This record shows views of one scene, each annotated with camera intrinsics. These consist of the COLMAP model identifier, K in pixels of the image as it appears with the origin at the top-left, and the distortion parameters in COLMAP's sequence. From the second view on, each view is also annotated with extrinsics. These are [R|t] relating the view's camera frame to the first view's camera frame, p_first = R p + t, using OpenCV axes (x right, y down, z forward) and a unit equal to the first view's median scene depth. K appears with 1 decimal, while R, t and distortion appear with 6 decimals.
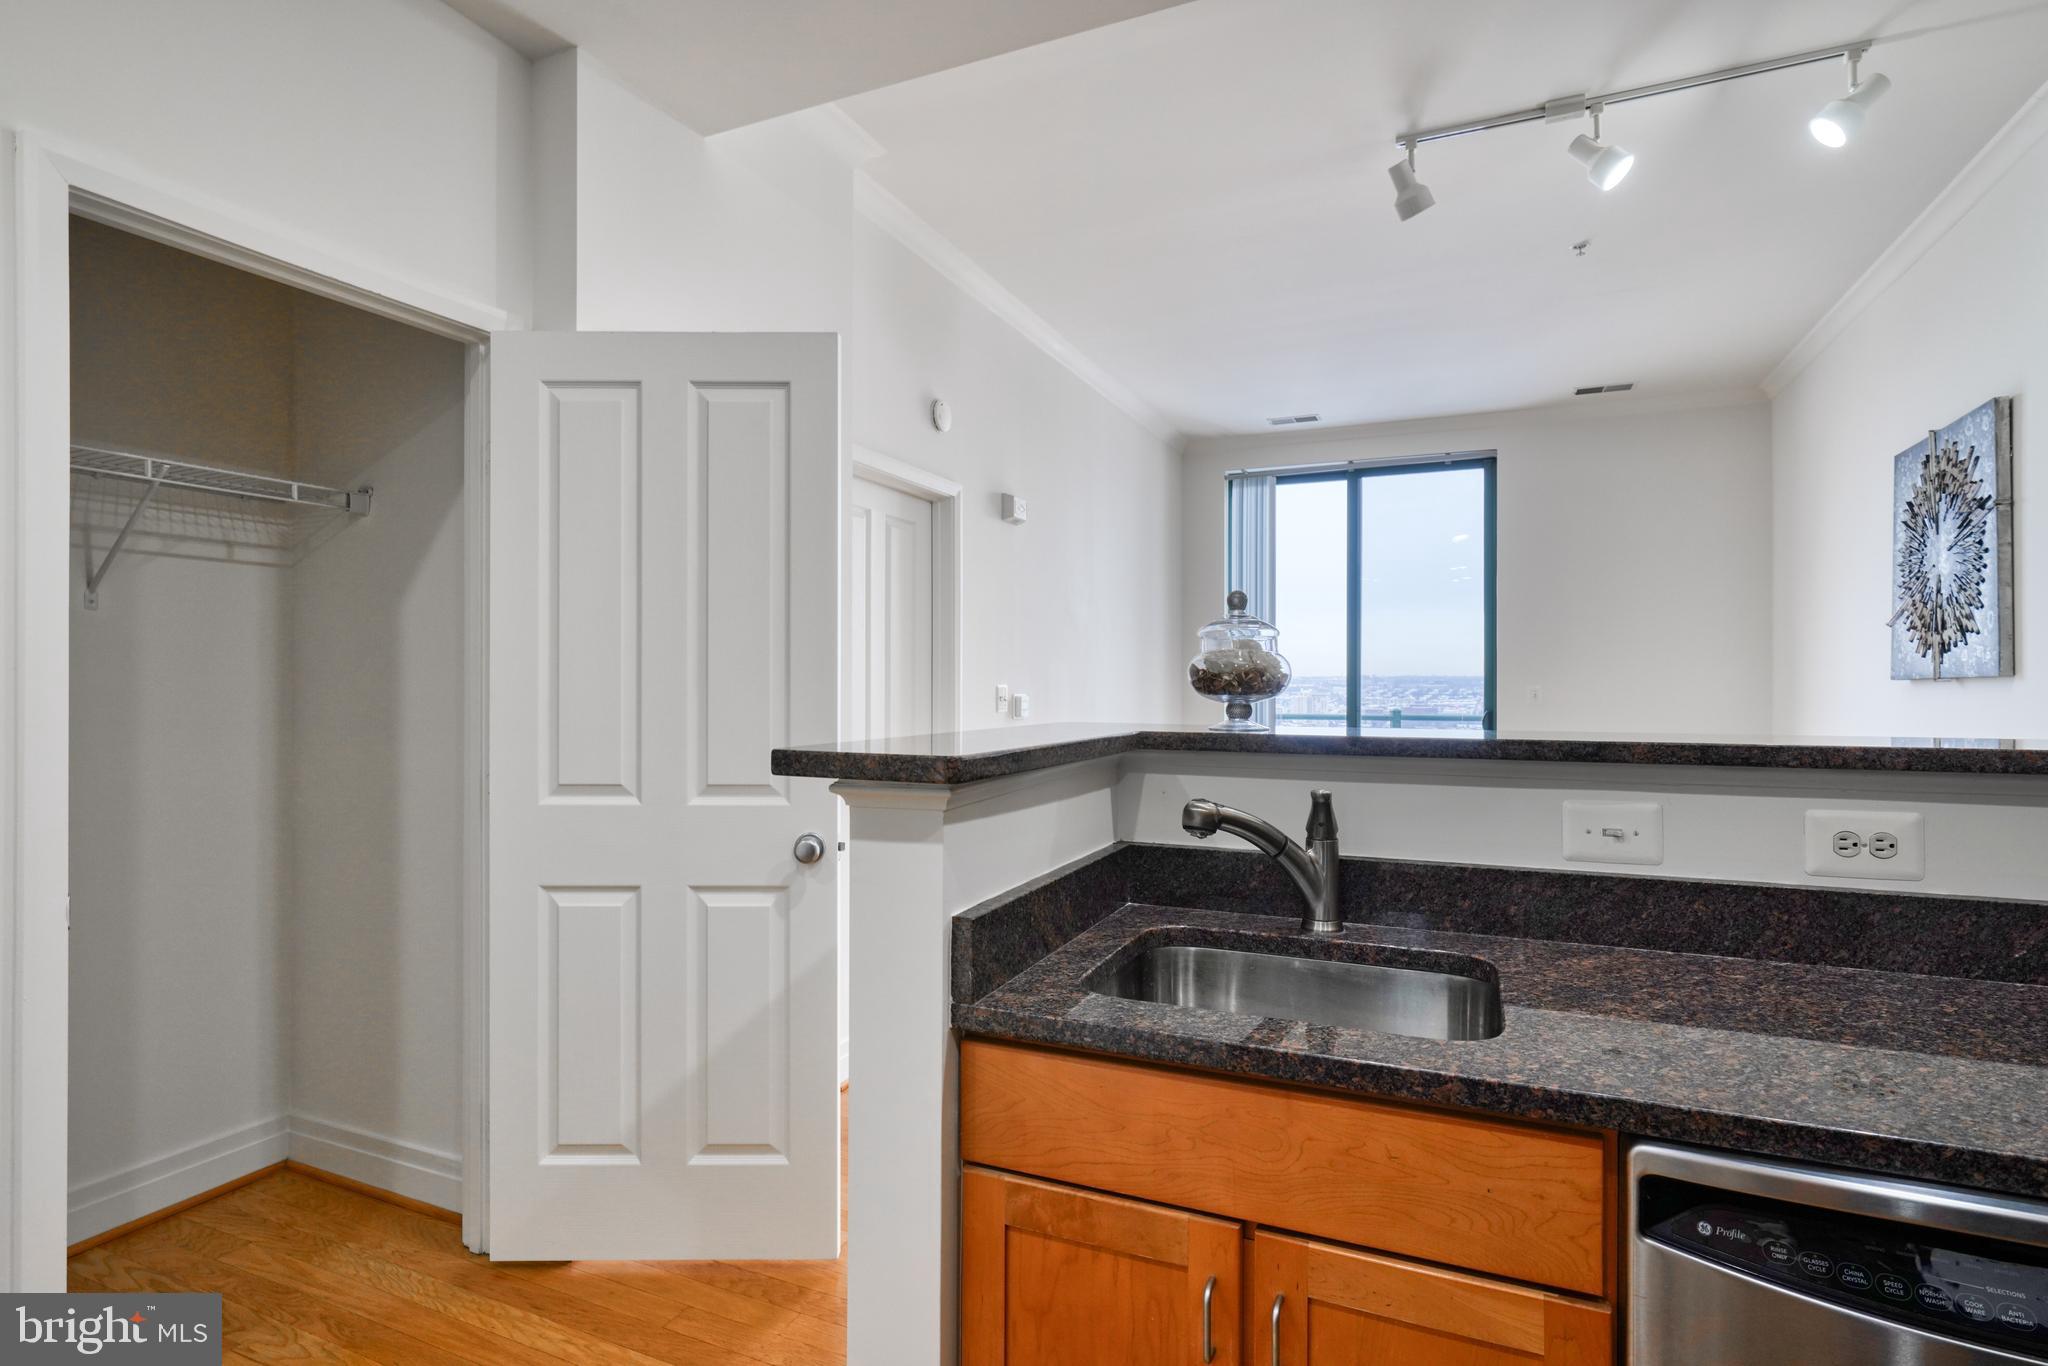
lens RADIAL K [[1027.9, 0, 1027.7], [0, 1027.9, 683.8], [0, 0, 1]] dist [-0.005433, 0.003044]
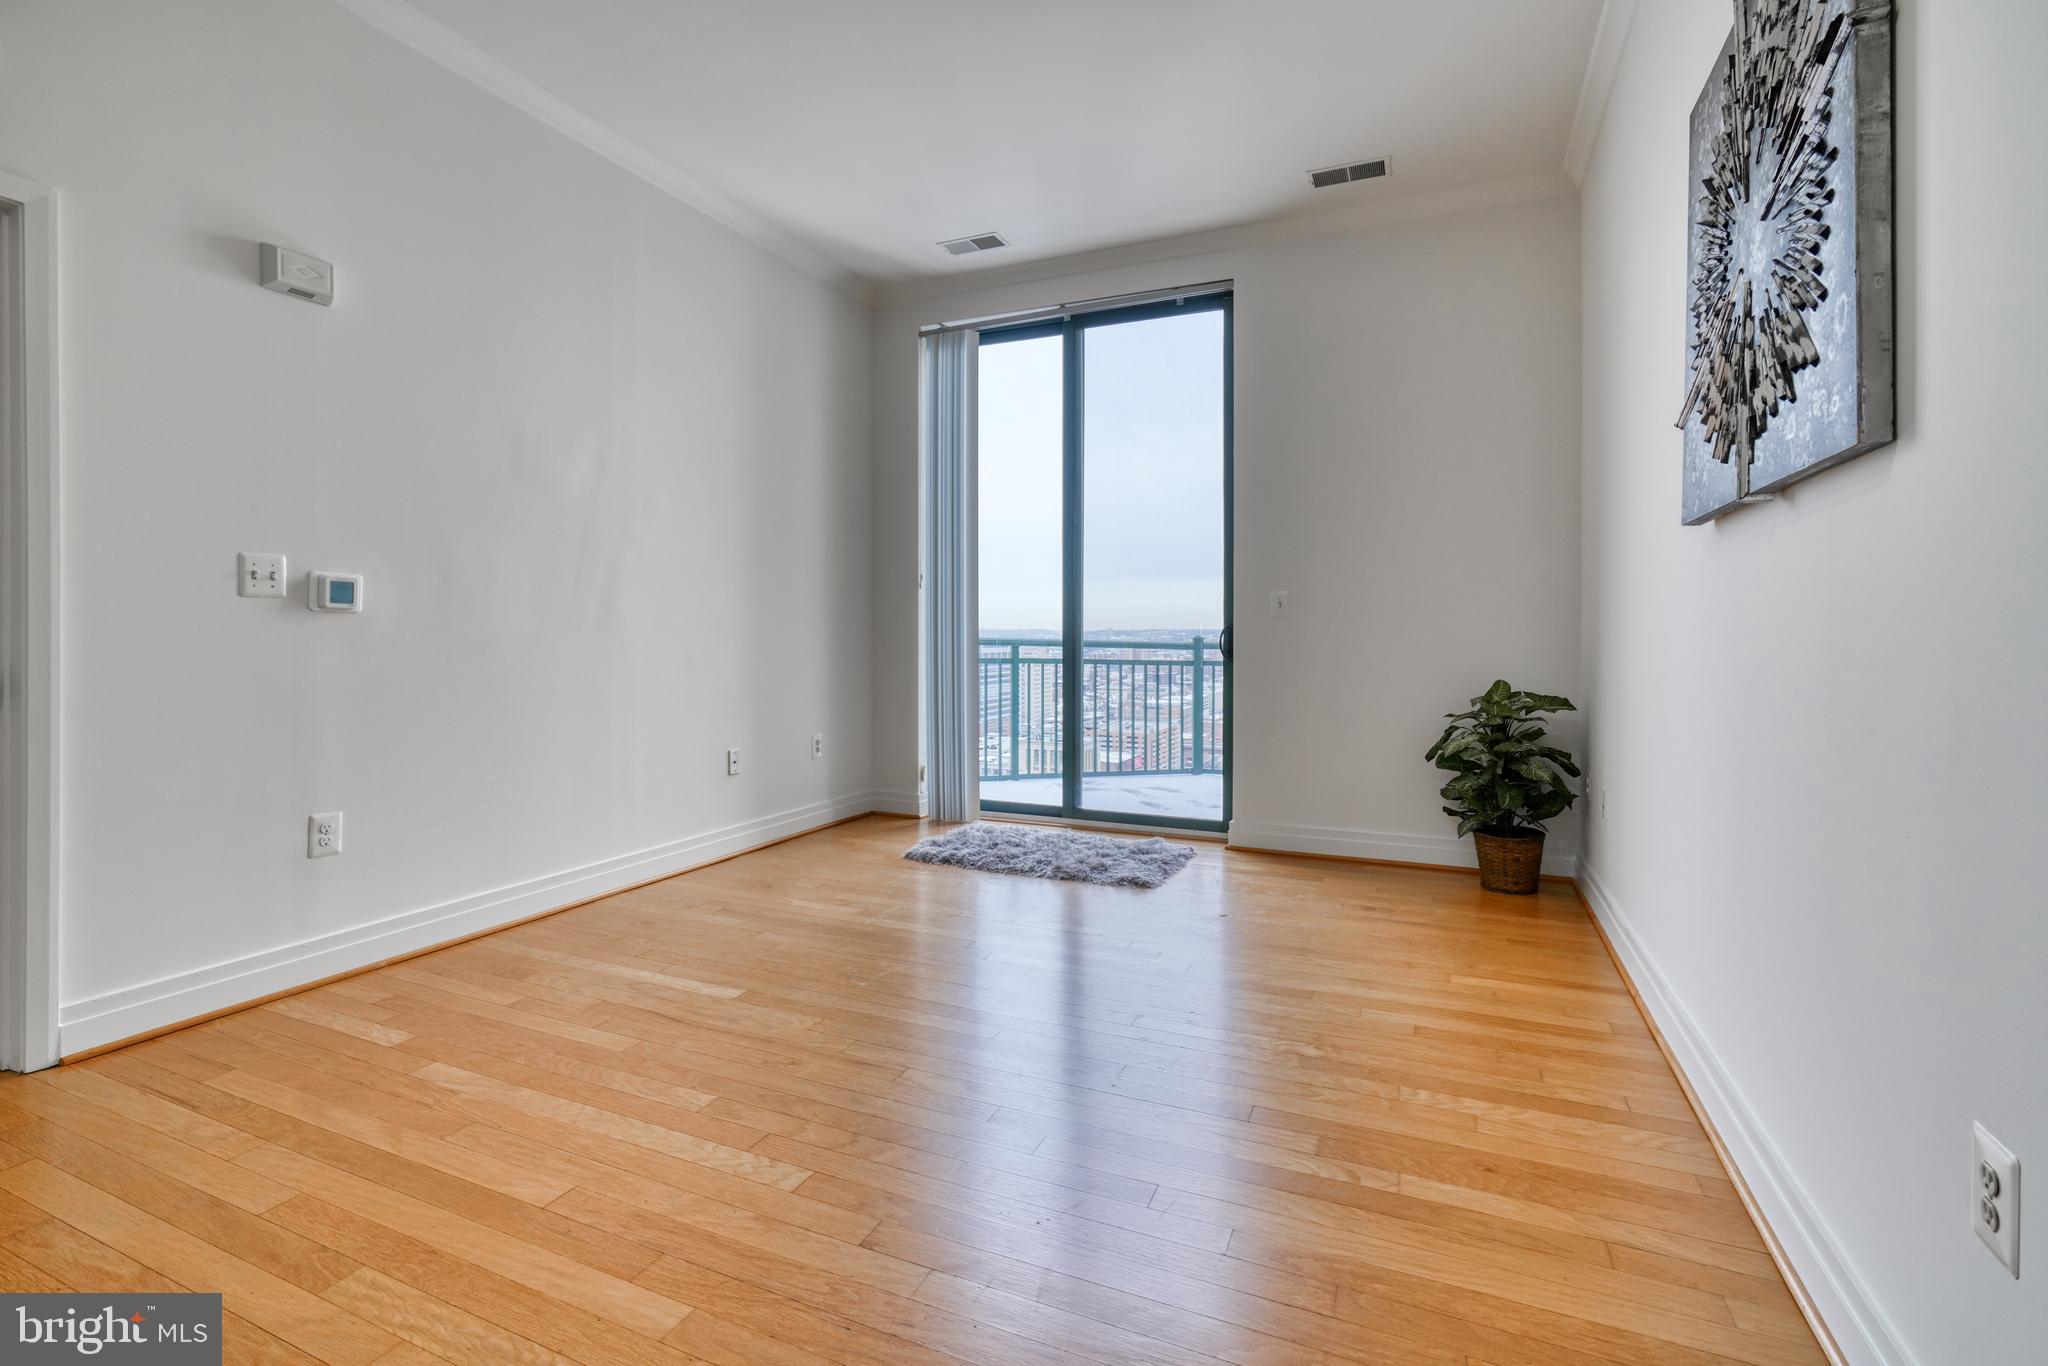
lens RADIAL K [[922.9, 0, 1039.1], [0, 922.9, 649.9], [0, 0, 1]] dist [-0.016449, 0.004203]
pose [[0.999994, -0.000794, 0.003248, 0.582436], [0.000749, 0.999902, 0.013948, 0.065090], [-0.003258, -0.013946, 0.999897, 0.598359]]
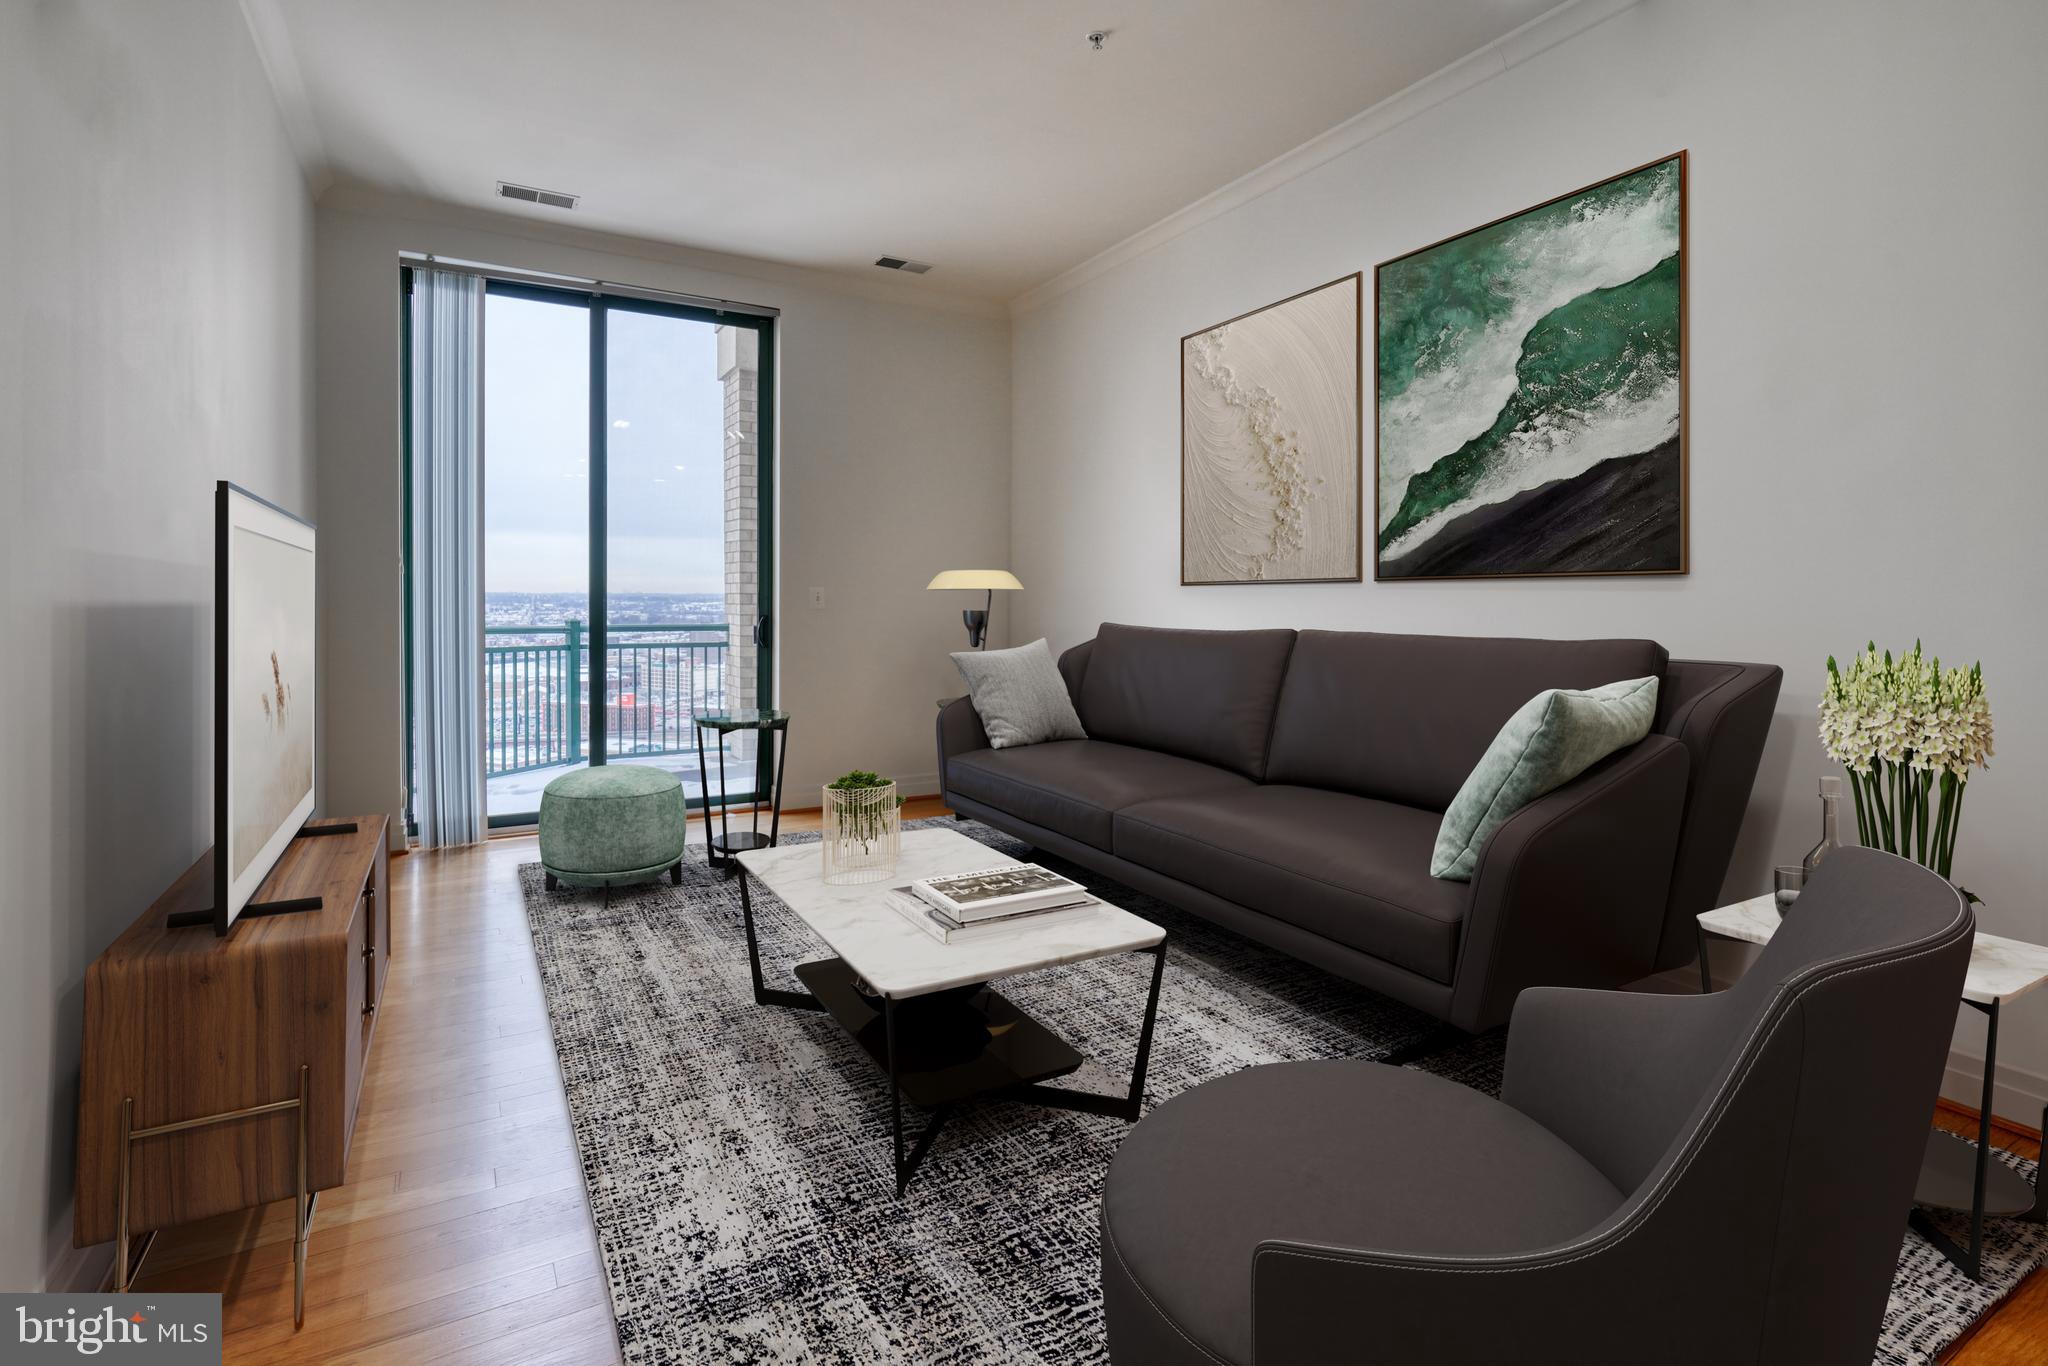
lens RADIAL K [[960.0, 0, 1012.0], [0, 960.0, 614.2], [0, 0, 1]] dist [-0.020753, 0.000134]
pose [[0.587073, -0.009734, 0.809476, -0.139539], [-0.001011, 0.999918, 0.012757, 0.027121], [-0.809533, -0.008307, 0.587015, 0.698596]]
